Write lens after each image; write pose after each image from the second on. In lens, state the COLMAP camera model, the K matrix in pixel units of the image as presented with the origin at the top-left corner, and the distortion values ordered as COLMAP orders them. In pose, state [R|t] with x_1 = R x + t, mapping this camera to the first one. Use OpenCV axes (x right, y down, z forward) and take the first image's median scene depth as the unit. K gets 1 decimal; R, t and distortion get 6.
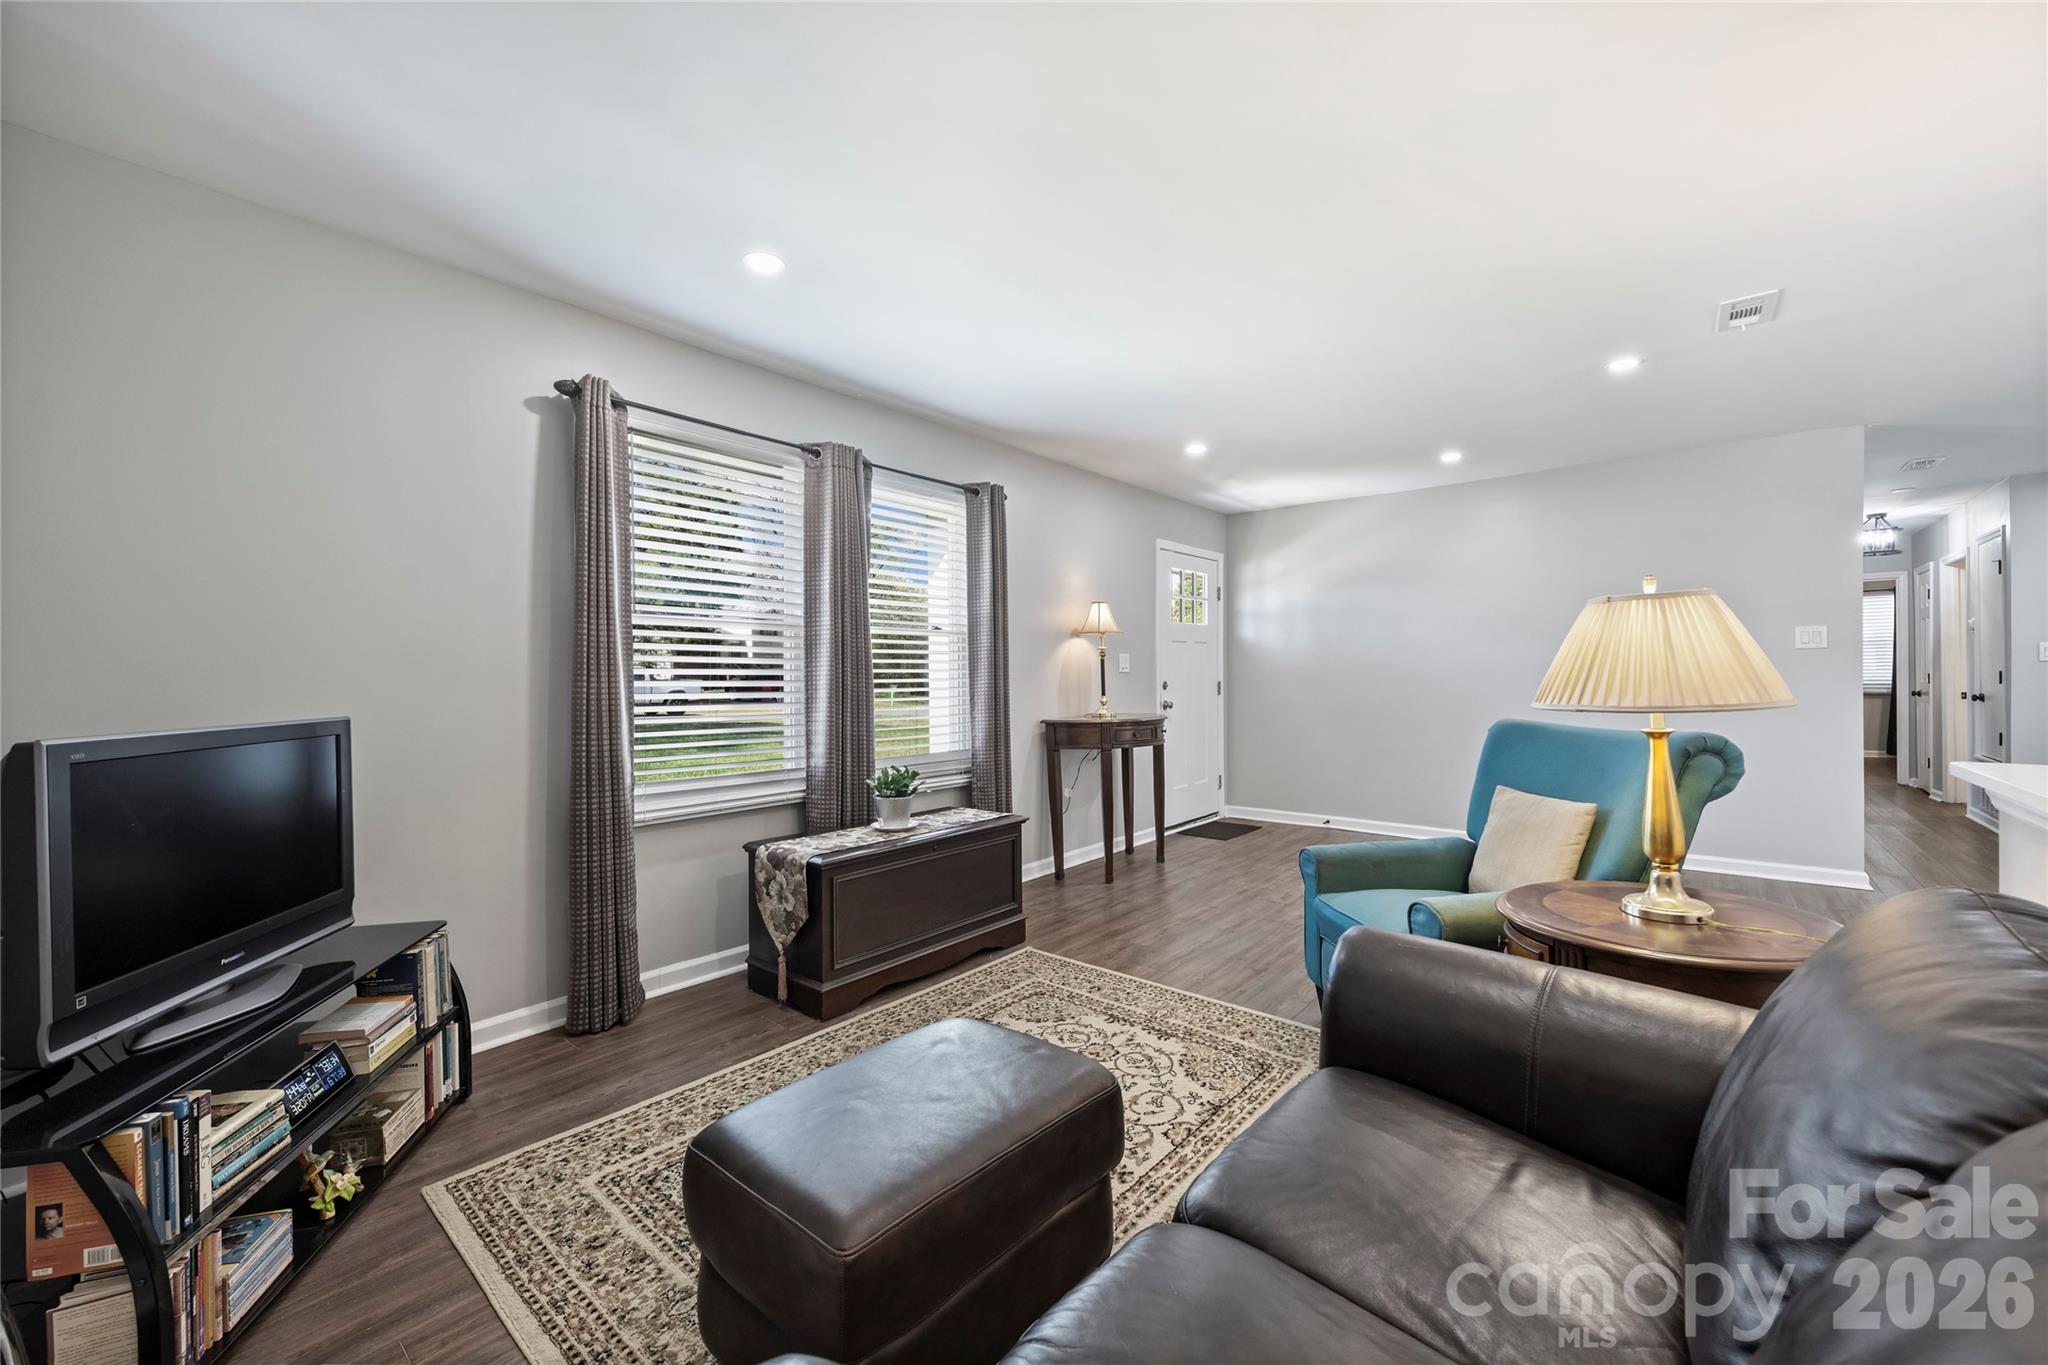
lens RADIAL K [[813.6, 0, 1010.8], [0, 813.6, 683.2], [0, 0, 1]] dist [-0.009008, 0.000231]
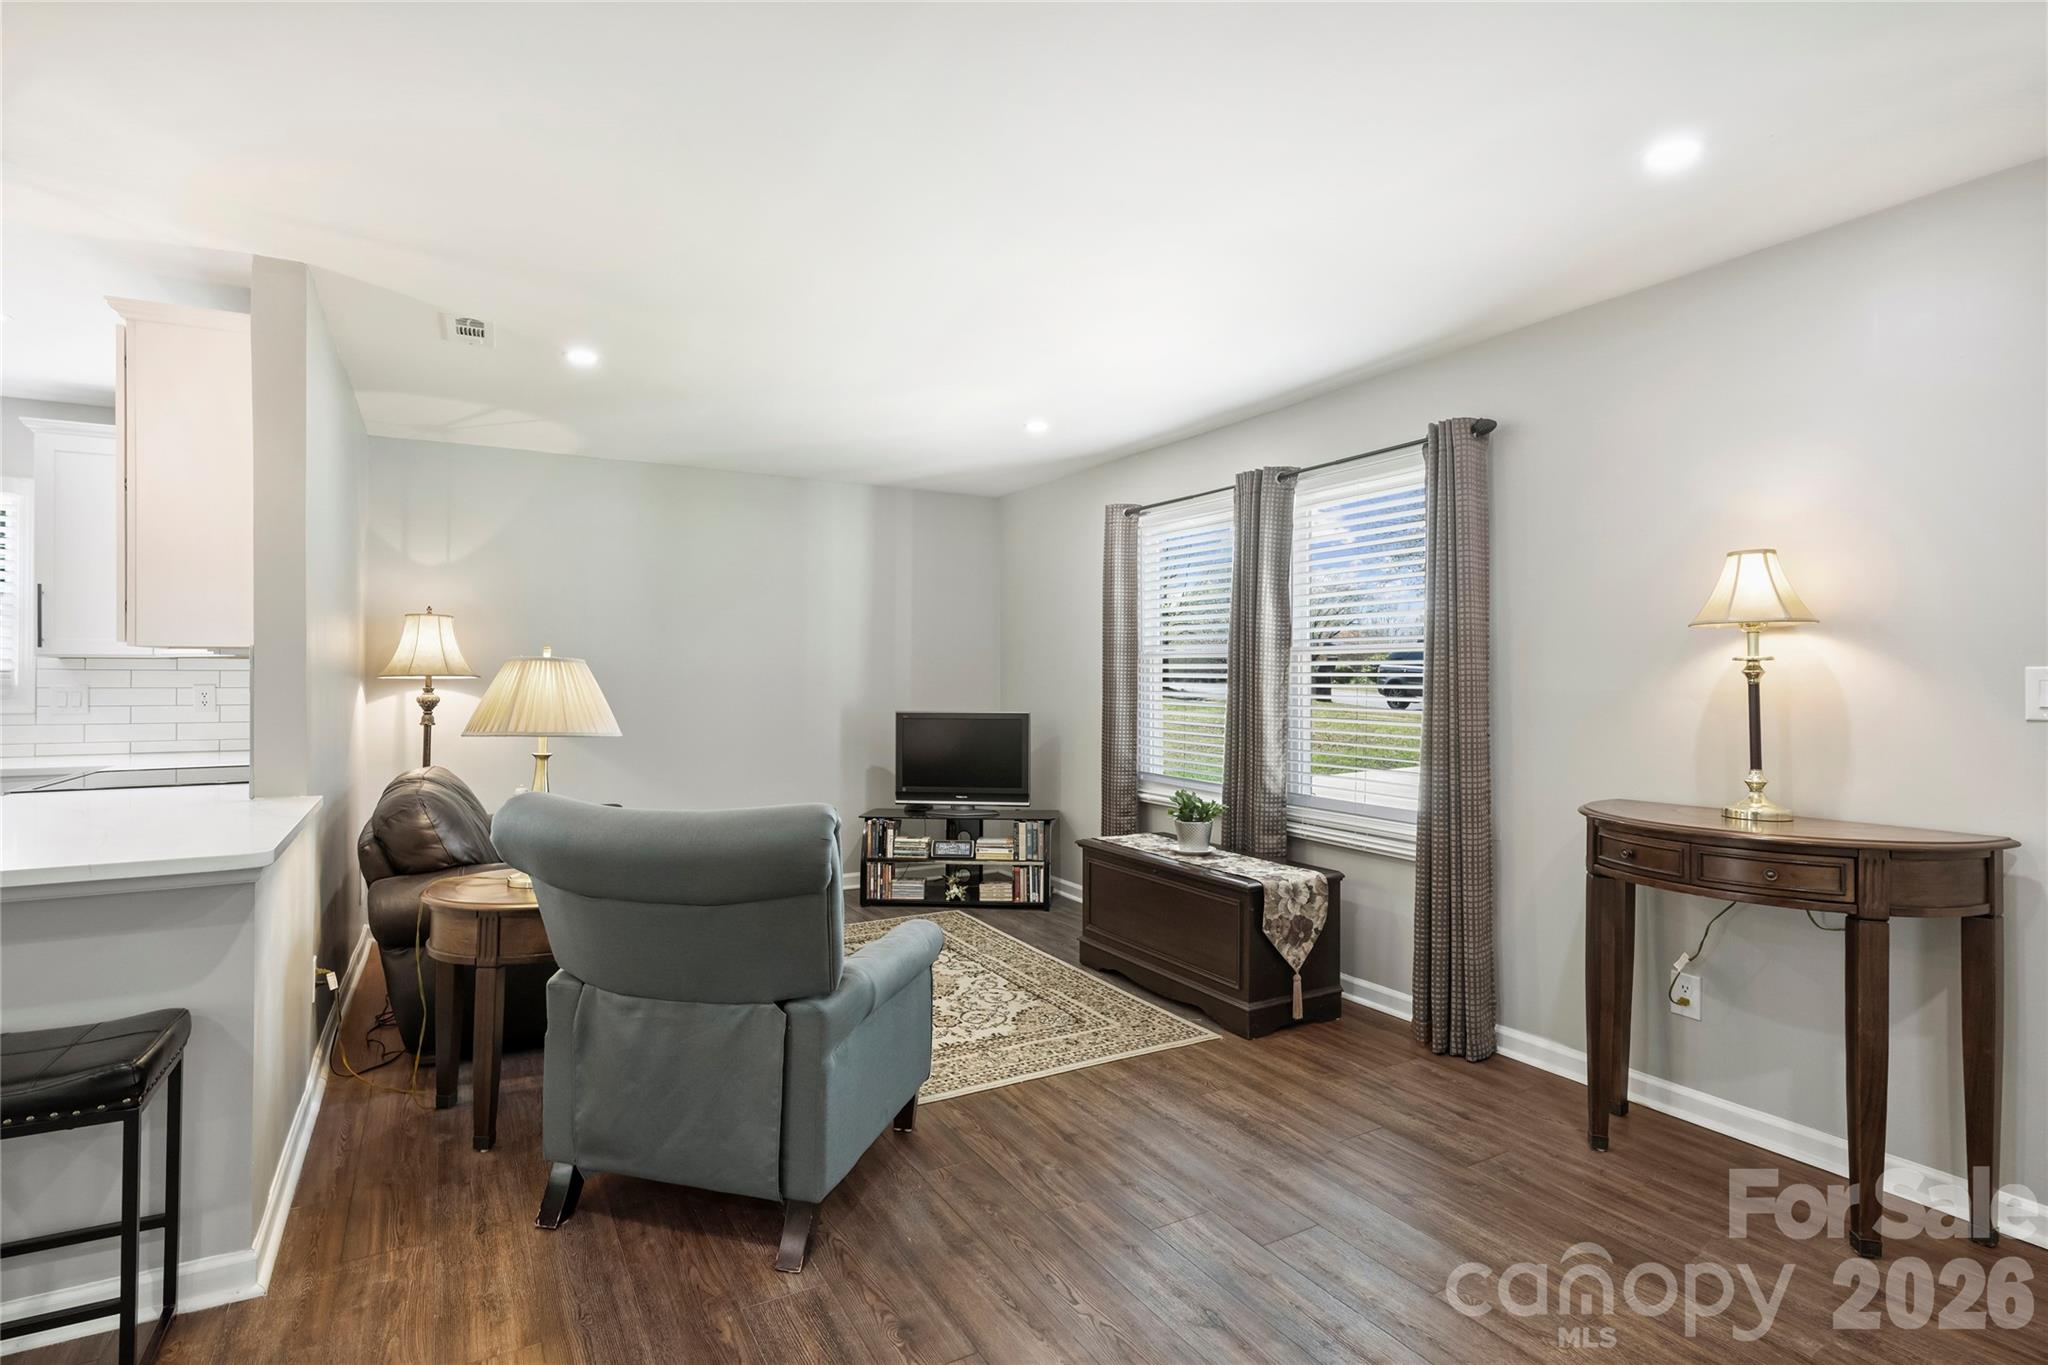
lens RADIAL K [[986.5, 0, 1011.9], [0, 986.5, 672.7], [0, 0, 1]] dist [0.004584, 0.000031]
pose [[-0.351273, 0.008038, -0.936238, 1.132221], [-0.001692, 0.999956, 0.009219, -0.060568], [0.936271, 0.004823, -0.351244, 1.259973]]
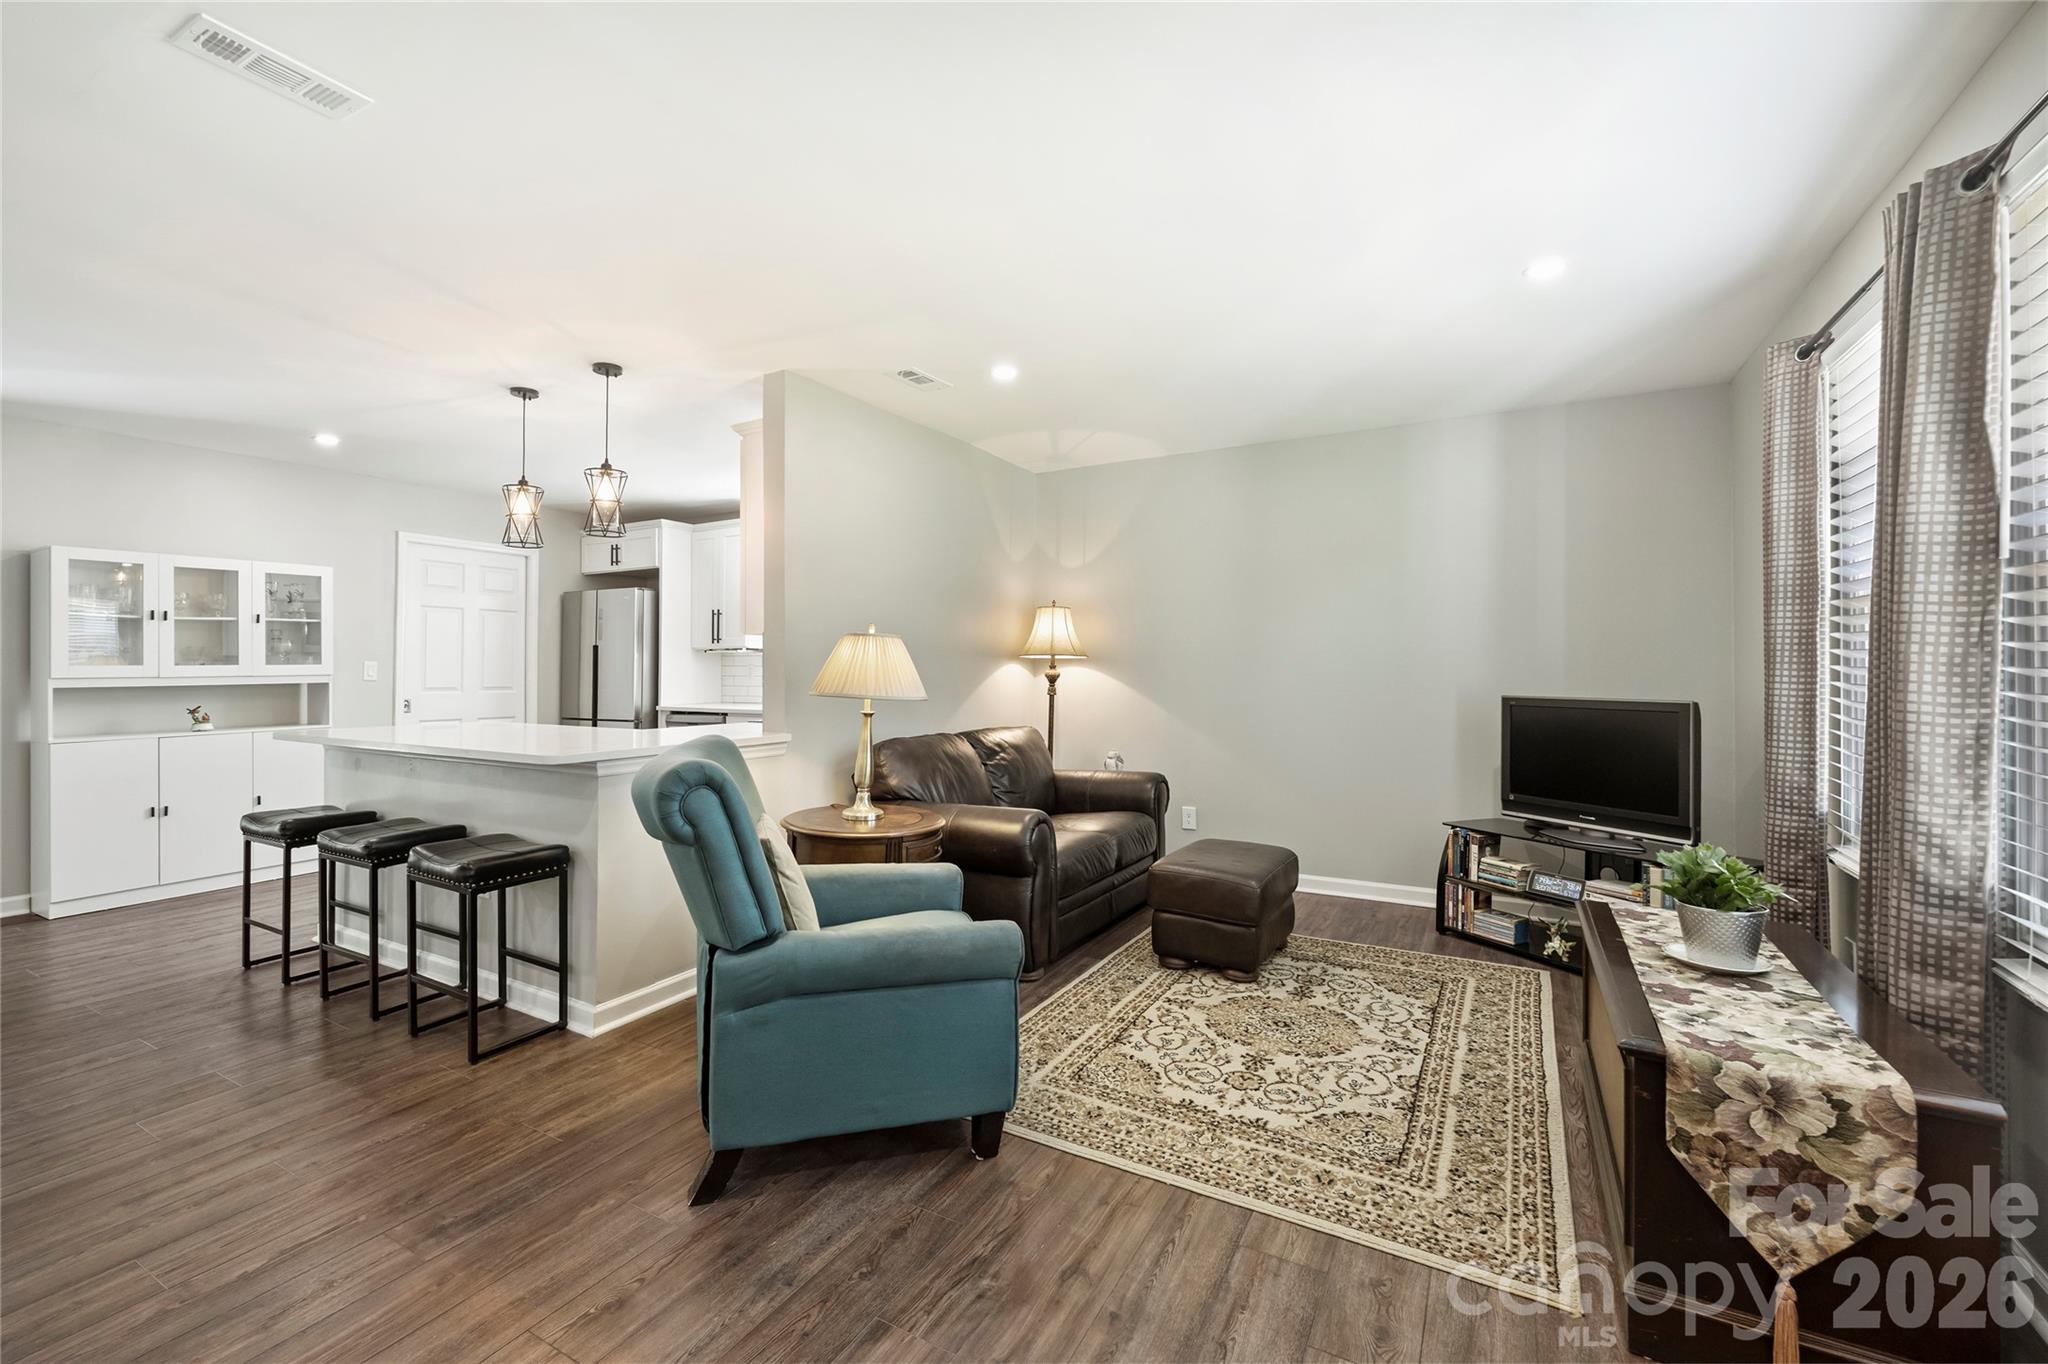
lens RADIAL K [[878.8, 0, 987.9], [0, 878.8, 667.4], [0, 0, 1]] dist [-0.005913, -0.000177]
pose [[-0.985459, 0.012926, -0.169419, 0.450623], [0.012076, 0.999909, 0.006048, -0.032527], [0.169482, 0.003914, -0.985526, 1.541514]]
